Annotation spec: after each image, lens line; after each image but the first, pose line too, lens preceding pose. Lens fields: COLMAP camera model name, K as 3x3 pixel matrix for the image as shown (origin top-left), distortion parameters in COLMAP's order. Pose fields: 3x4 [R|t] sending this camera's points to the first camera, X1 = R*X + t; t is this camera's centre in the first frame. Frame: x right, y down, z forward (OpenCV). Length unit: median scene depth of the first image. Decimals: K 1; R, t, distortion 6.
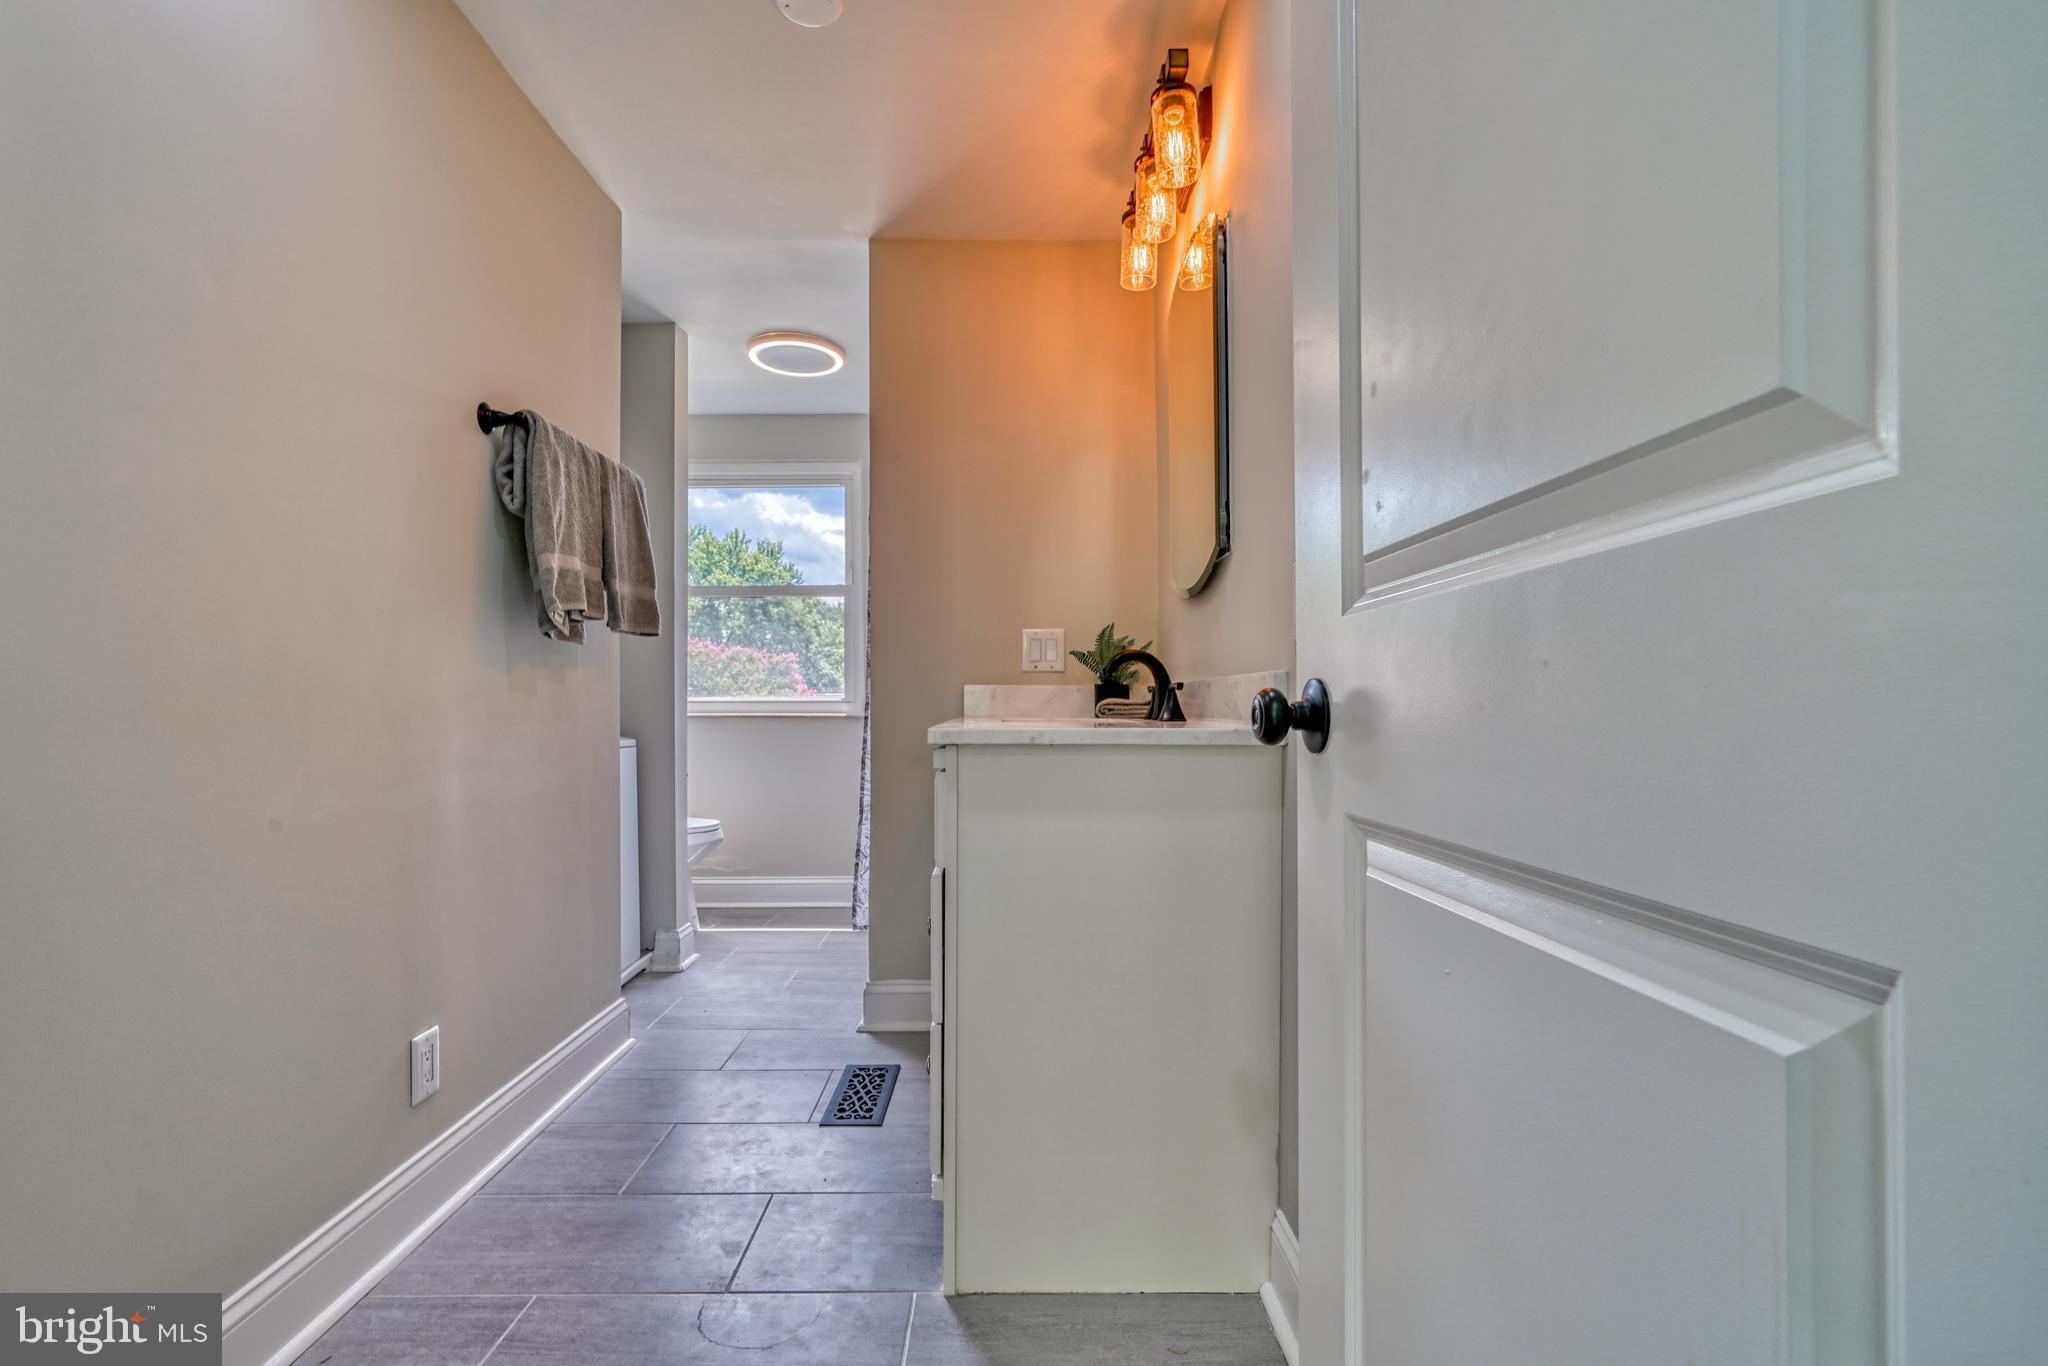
lens RADIAL K [[908.3, 0, 1015.9], [0, 908.3, 698.9], [0, 0, 1]] dist [-0.008882, 0.003910]
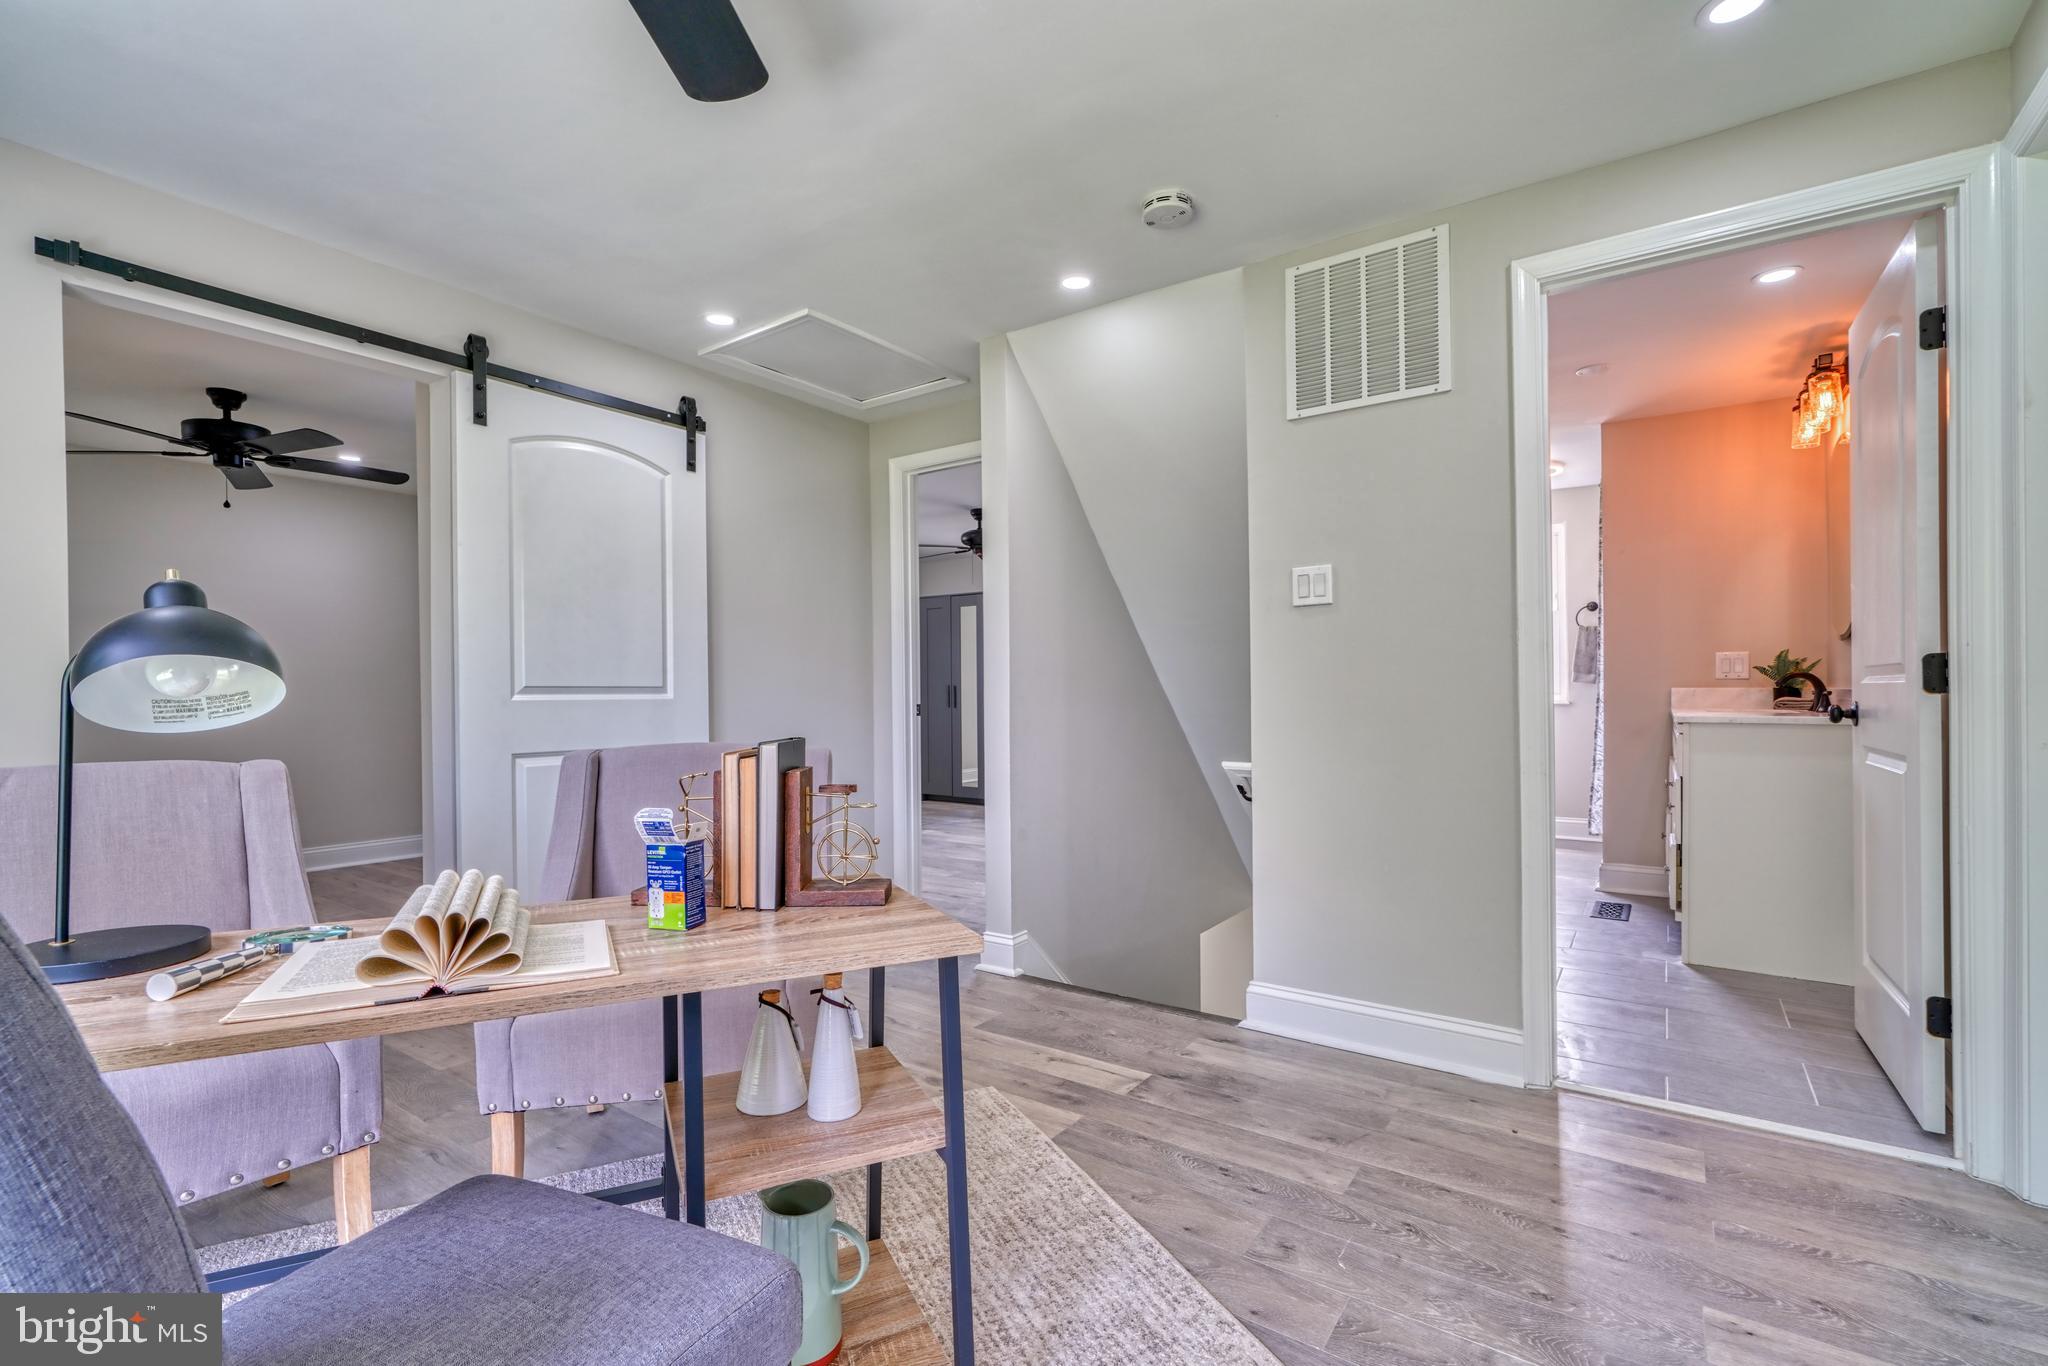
lens RADIAL K [[908.3, 0, 1020.8], [0, 908.3, 702.3], [0, 0, 1]] dist [-0.008882, 0.003910]
pose [[0.810558, -0.001586, -0.585656, -0.059356], [0.015313, 0.999712, 0.018486, -0.044267], [0.585458, -0.023952, 0.810349, -1.159749]]
